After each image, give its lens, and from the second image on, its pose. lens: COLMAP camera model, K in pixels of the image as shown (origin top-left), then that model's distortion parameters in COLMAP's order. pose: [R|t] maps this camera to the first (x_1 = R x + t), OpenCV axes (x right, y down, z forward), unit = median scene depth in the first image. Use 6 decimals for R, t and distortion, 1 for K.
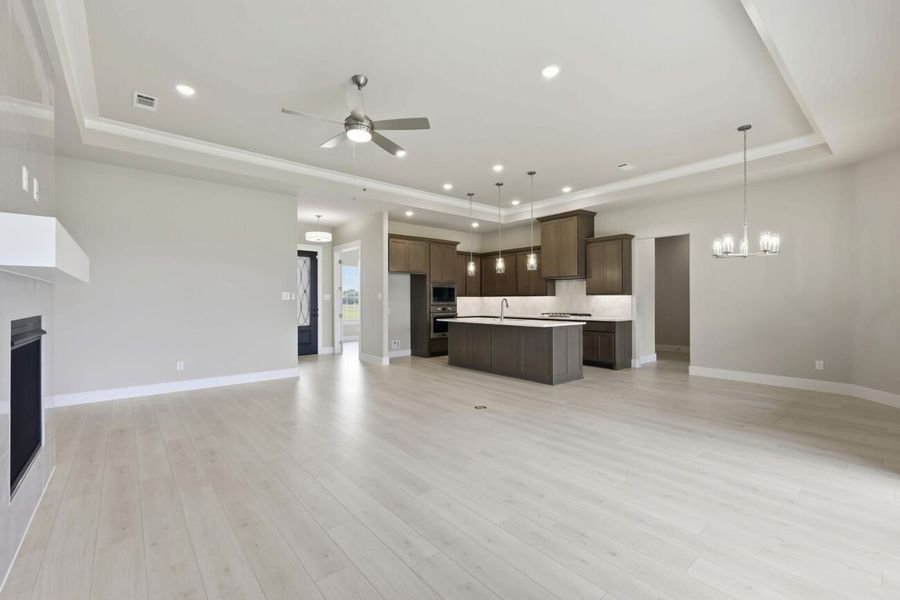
lens RADIAL K [[376.5, 0, 450.0], [0, 376.5, 300.0], [0, 0, 1]] dist [0.000969, 0.000018]
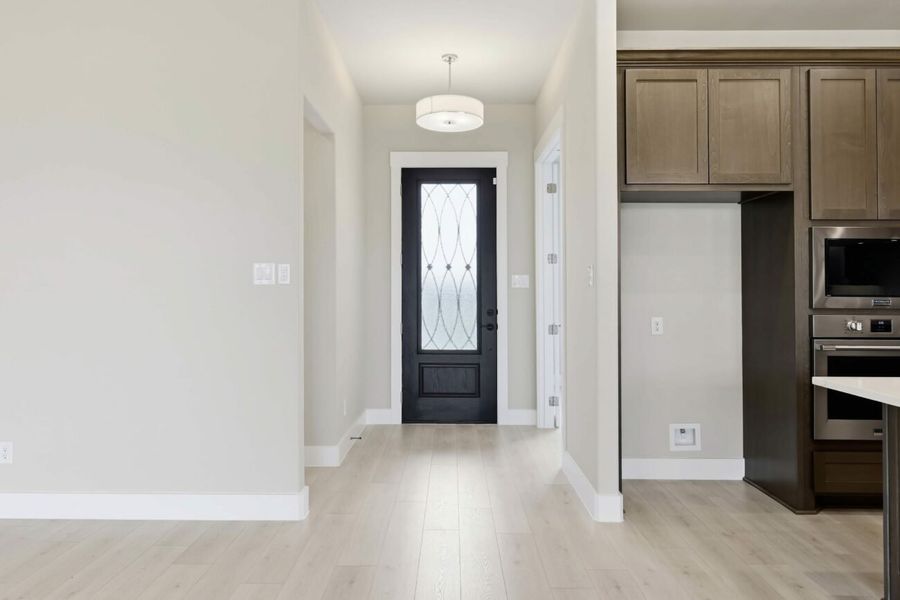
lens RADIAL K [[604.4, 0, 448.0], [0, 604.4, 282.9], [0, 0, 1]] dist [0.030020, 0.000461]
pose [[0.754664, -0.004304, -0.656097, 0.032759], [-0.001088, 0.999969, -0.007811, -0.000533], [0.656110, 0.006609, 0.754636, 0.507341]]
